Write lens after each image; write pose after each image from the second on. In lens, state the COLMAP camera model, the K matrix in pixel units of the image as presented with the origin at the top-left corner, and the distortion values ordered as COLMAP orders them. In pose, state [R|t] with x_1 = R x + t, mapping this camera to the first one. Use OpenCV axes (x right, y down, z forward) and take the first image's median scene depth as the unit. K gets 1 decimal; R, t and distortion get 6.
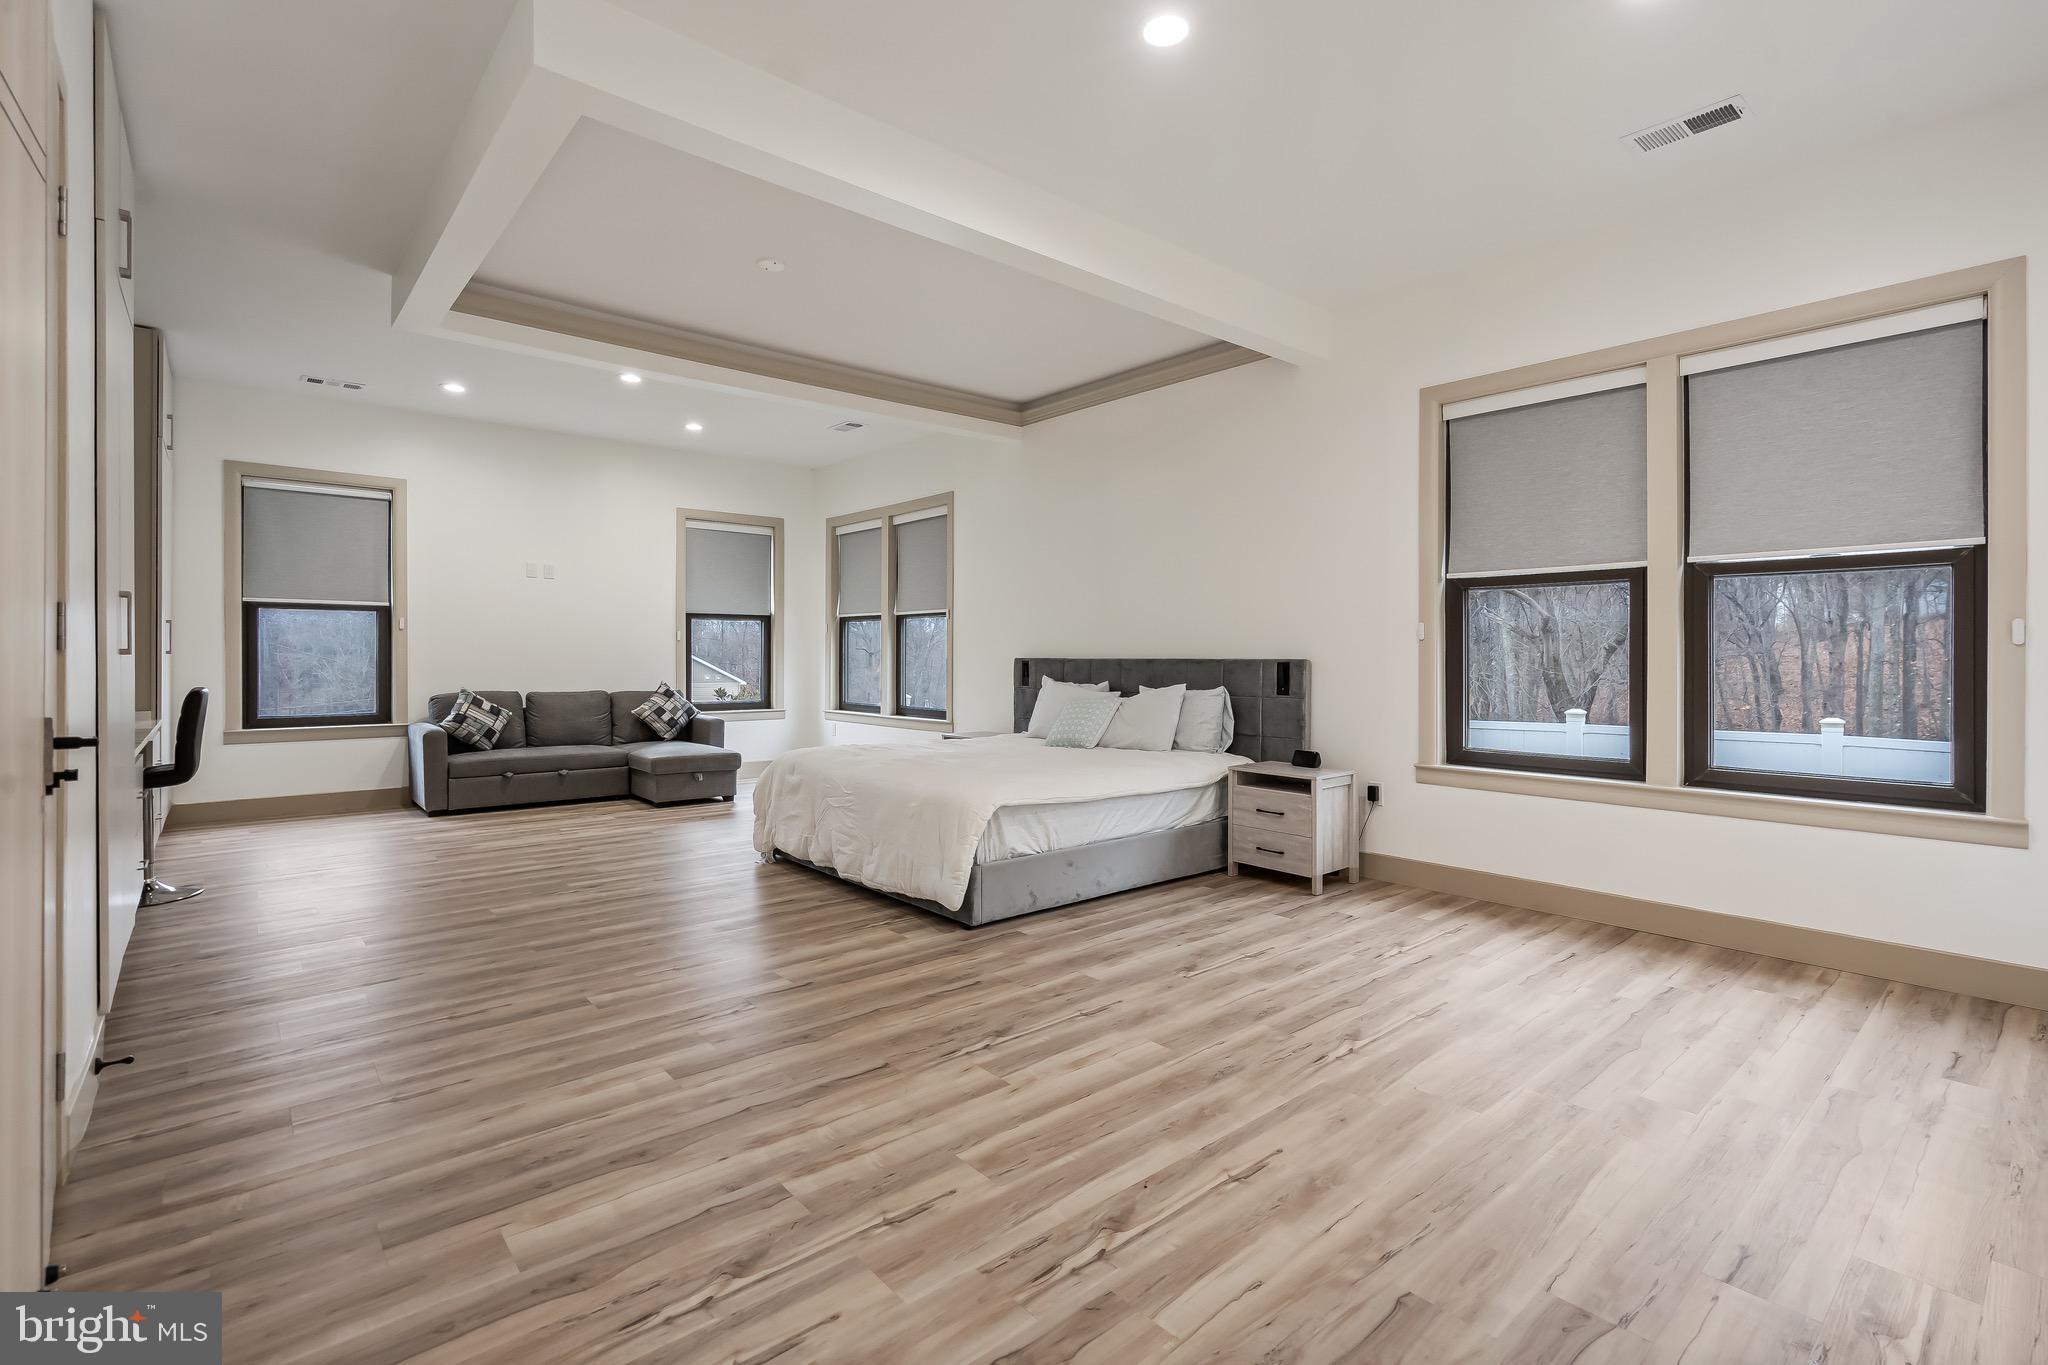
lens RADIAL K [[946.4, 0, 1019.5], [0, 946.4, 651.5], [0, 0, 1]] dist [-0.004206, 0.002245]
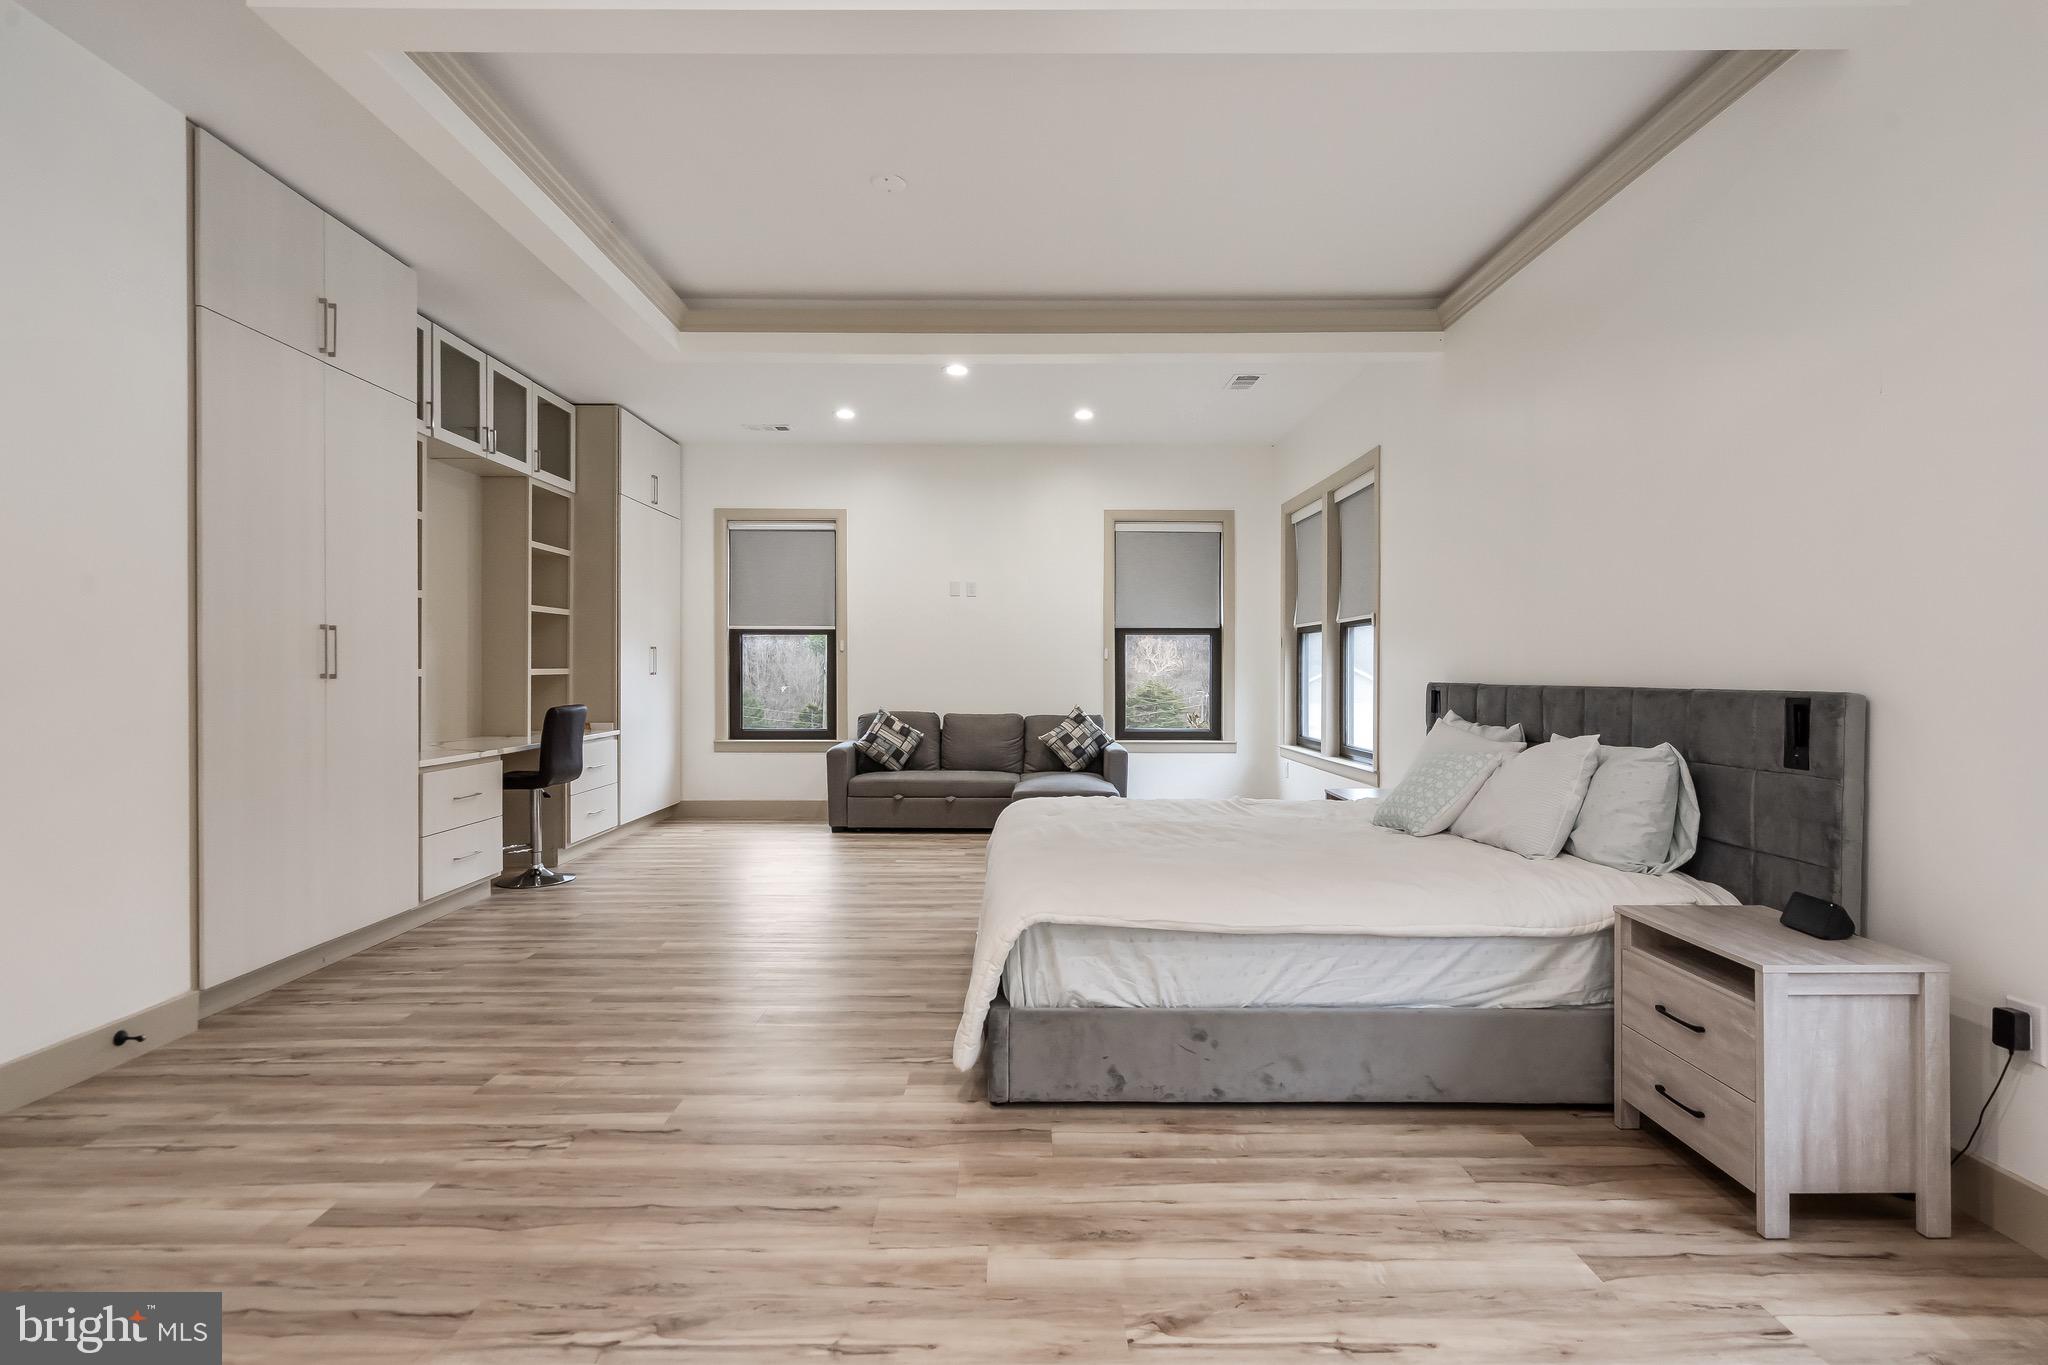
lens RADIAL K [[1006.9, 0, 1008.2], [0, 1006.9, 672.7], [0, 0, 1]] dist [0.001256, 0.001452]
pose [[0.760038, 0.000887, -0.649878, 0.233826], [0.001393, 0.999995, 0.002993, -0.002598], [0.649877, -0.003180, 0.760033, 0.281229]]
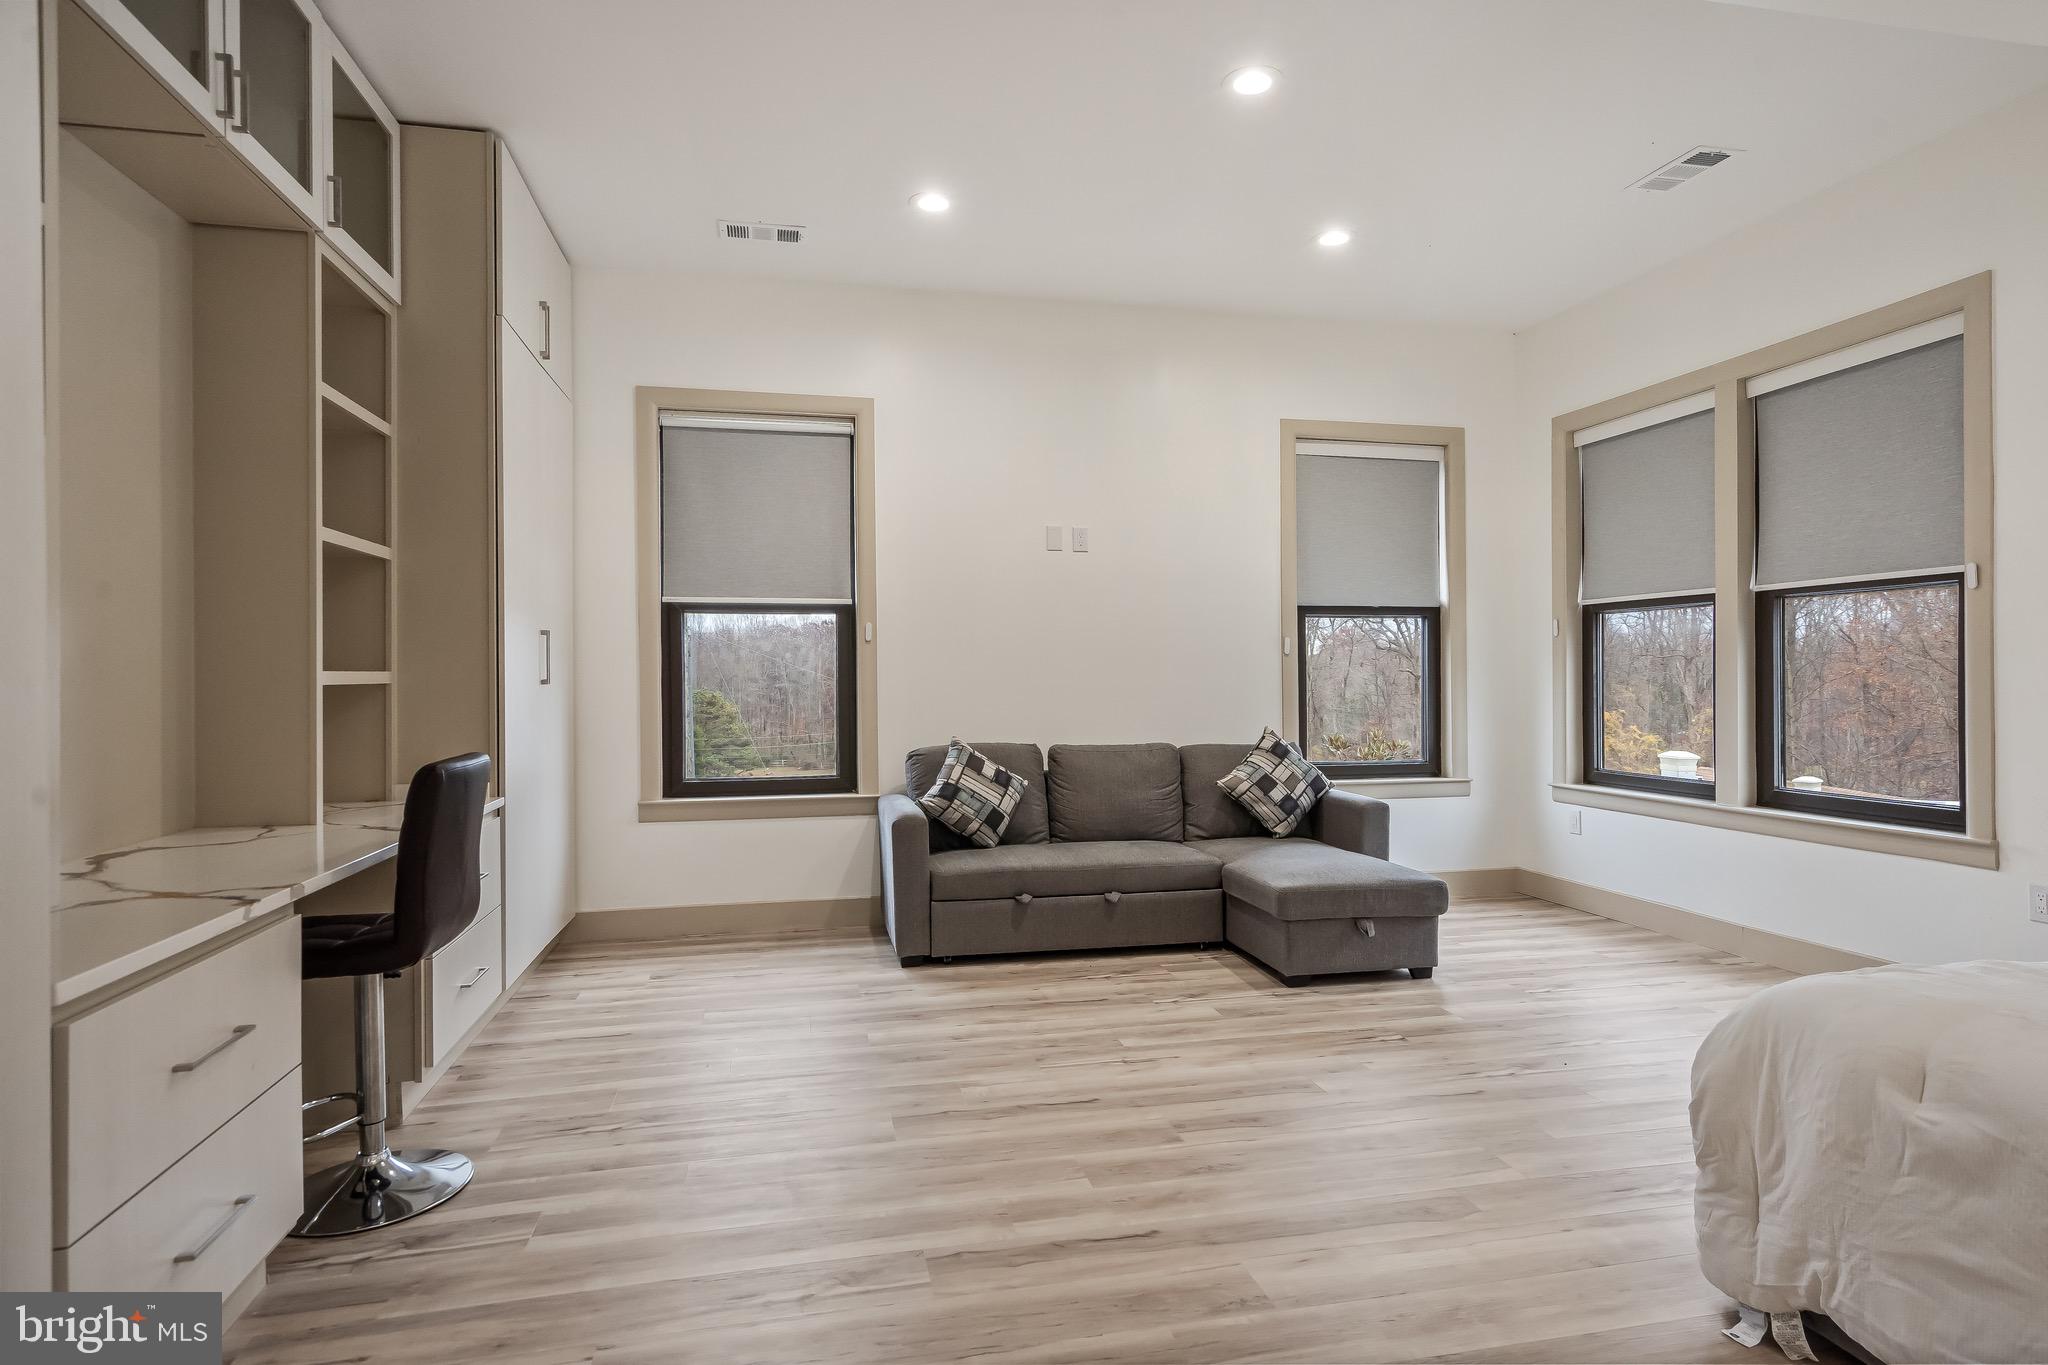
lens RADIAL K [[1102.2, 0, 1024.2], [0, 1102.2, 679.0], [0, 0, 1]] dist [0.003971, 0.000655]
pose [[0.883705, -0.006597, -0.467998, -0.242027], [0.008284, 0.999964, 0.001545, 0.000893], [0.467971, -0.005242, 0.883728, 0.437922]]
